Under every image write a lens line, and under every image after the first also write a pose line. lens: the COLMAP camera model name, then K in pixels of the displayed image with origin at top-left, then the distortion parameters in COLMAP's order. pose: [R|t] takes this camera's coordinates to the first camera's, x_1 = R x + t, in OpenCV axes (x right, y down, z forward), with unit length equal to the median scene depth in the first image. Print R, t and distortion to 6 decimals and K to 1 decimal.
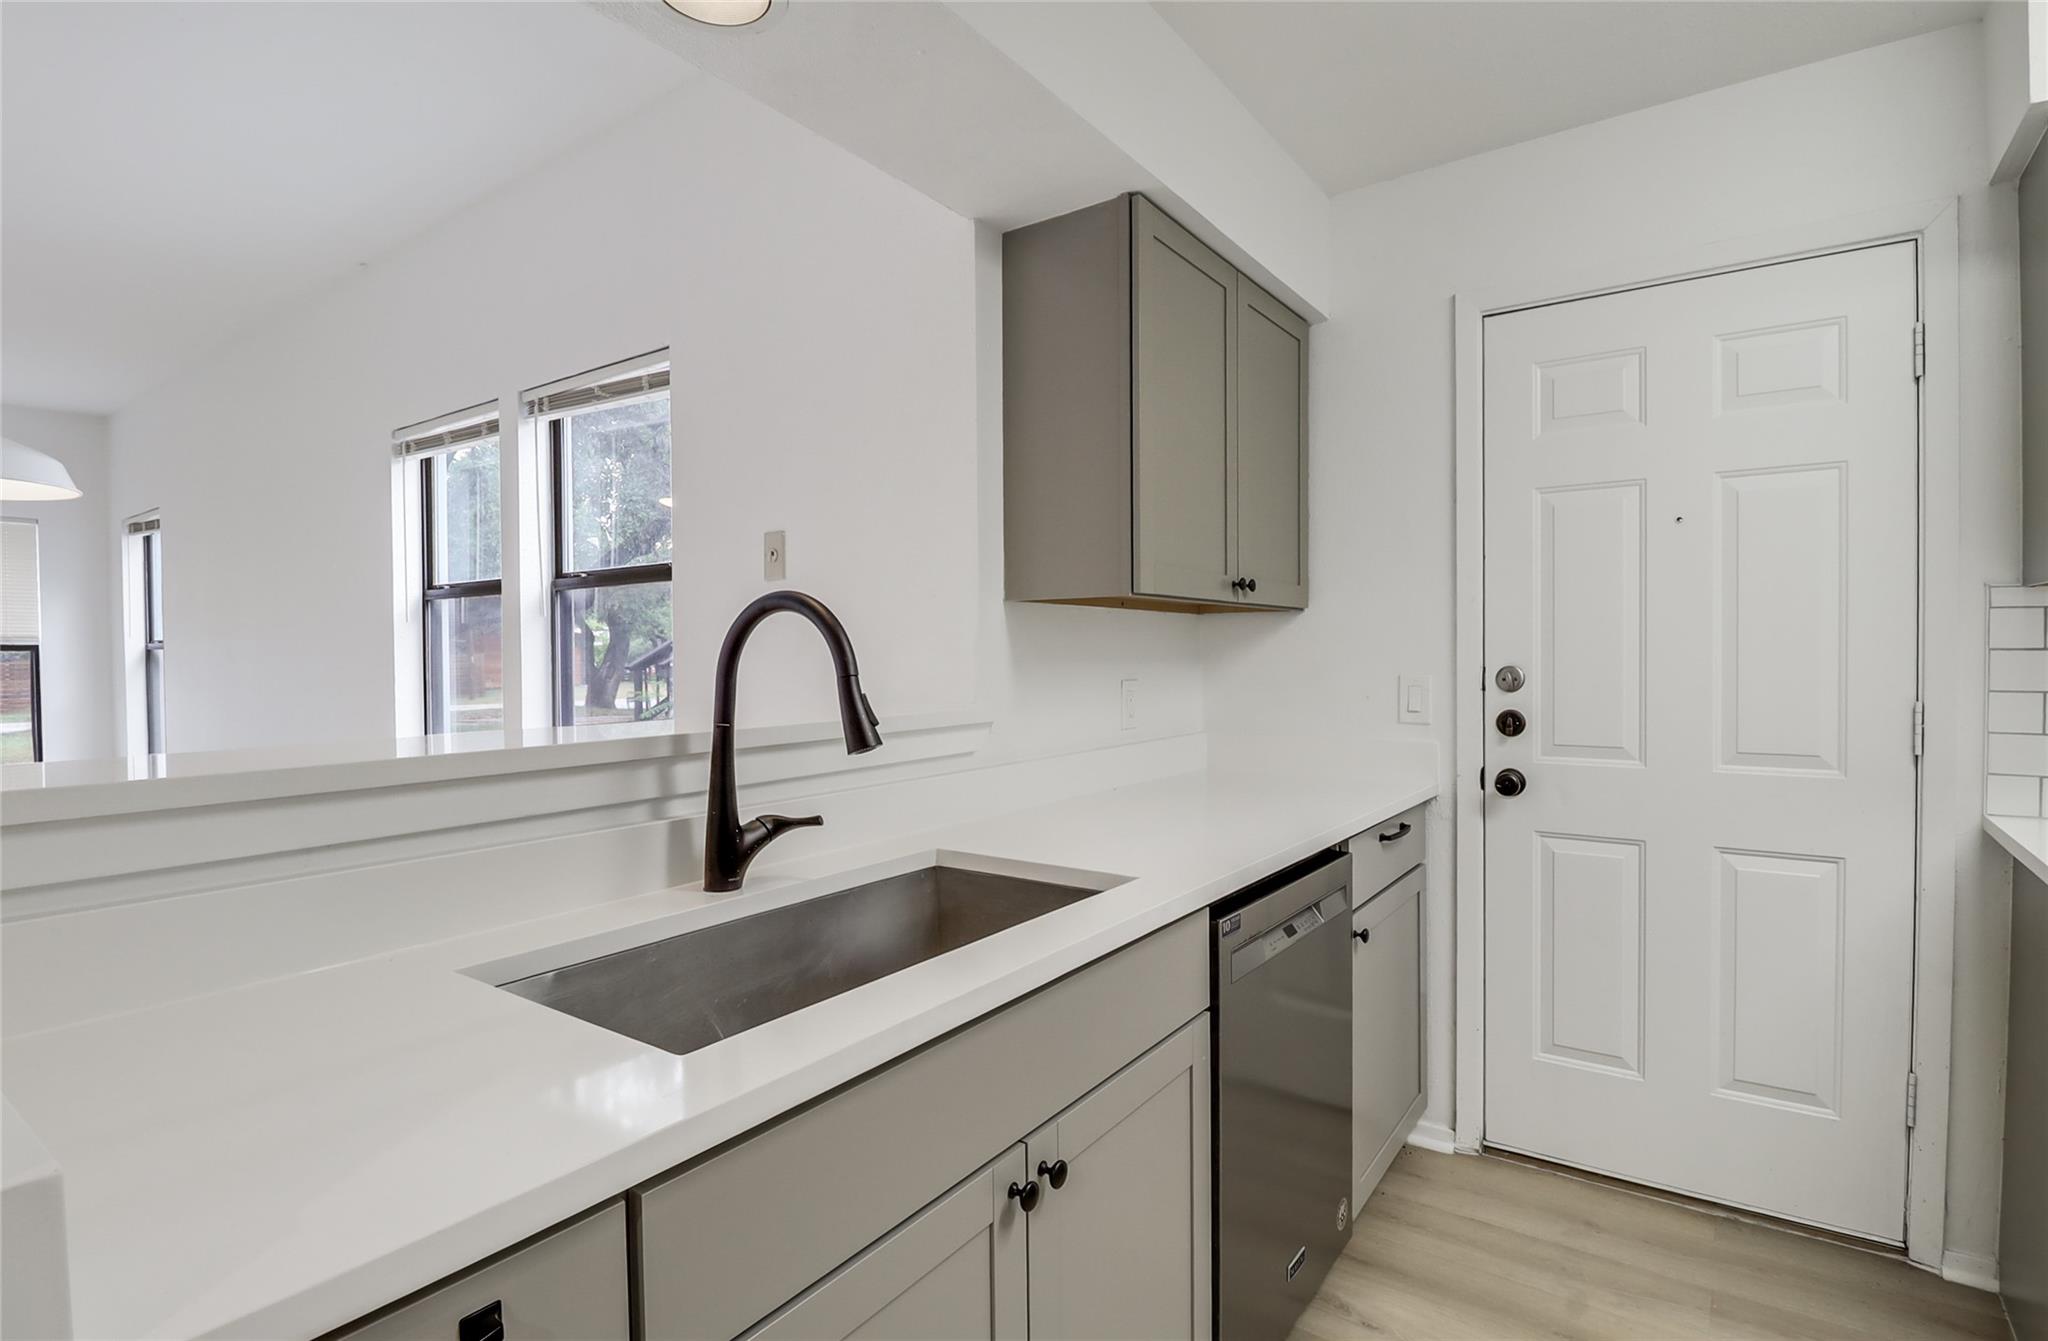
lens RADIAL K [[989.2, 0, 1024.0], [0, 989.2, 670.5], [0, 0, 1]] dist [0.001210, -0.012264]
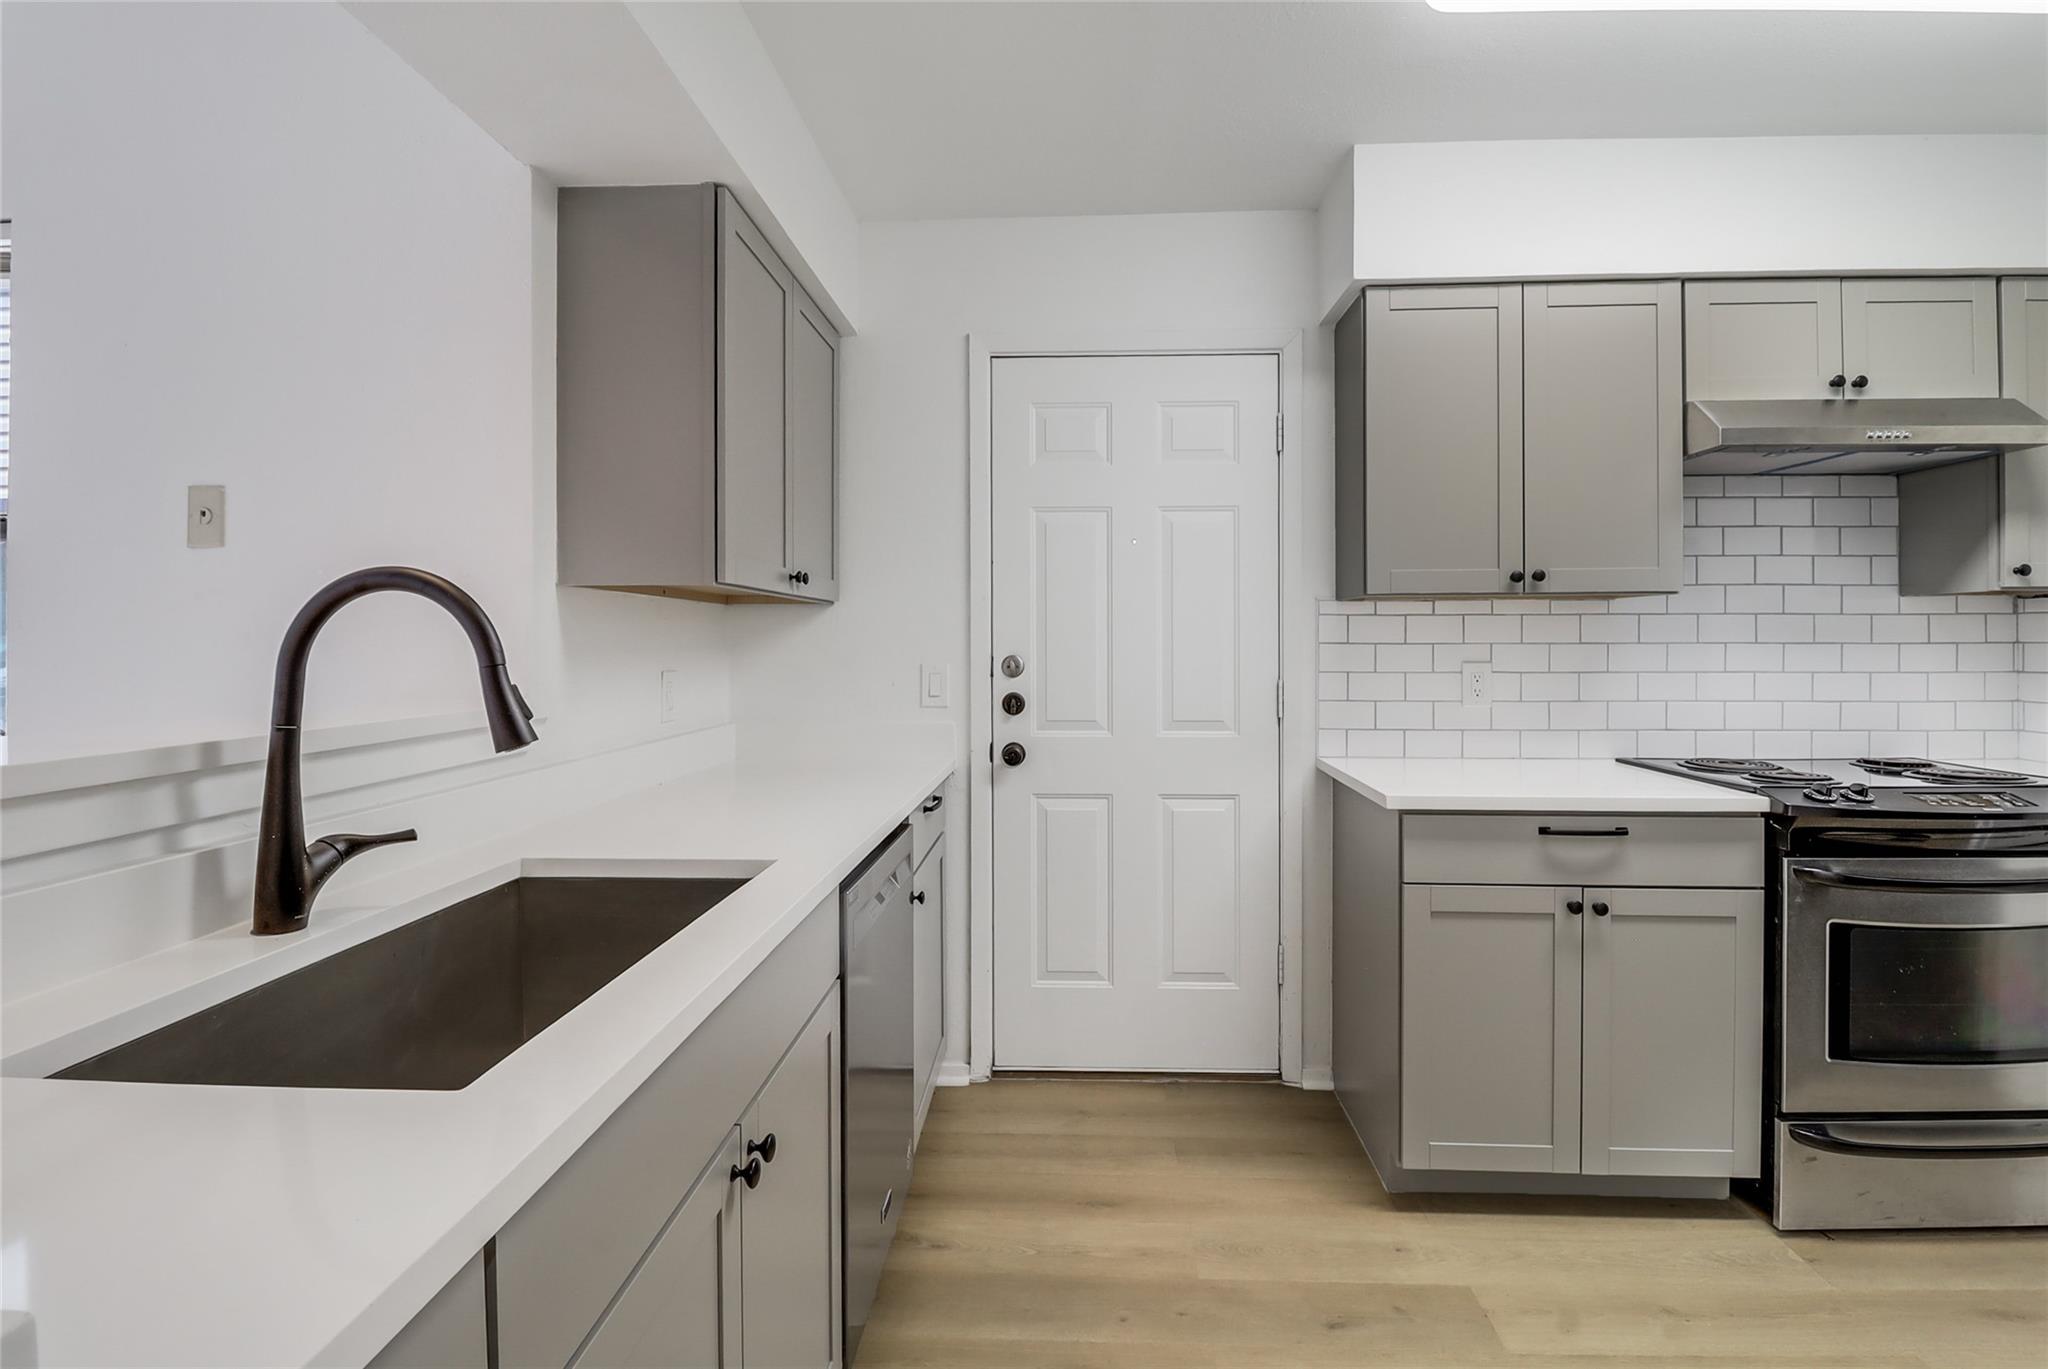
lens RADIAL K [[998.9, 0, 1025.8], [0, 998.9, 644.2], [0, 0, 1]] dist [0.002035, -0.000283]
pose [[0.842226, 0.004876, 0.539102, -0.168154], [0.005031, 0.999844, -0.016903, 0.002685], [-0.539101, 0.016949, 0.842071, -0.015469]]
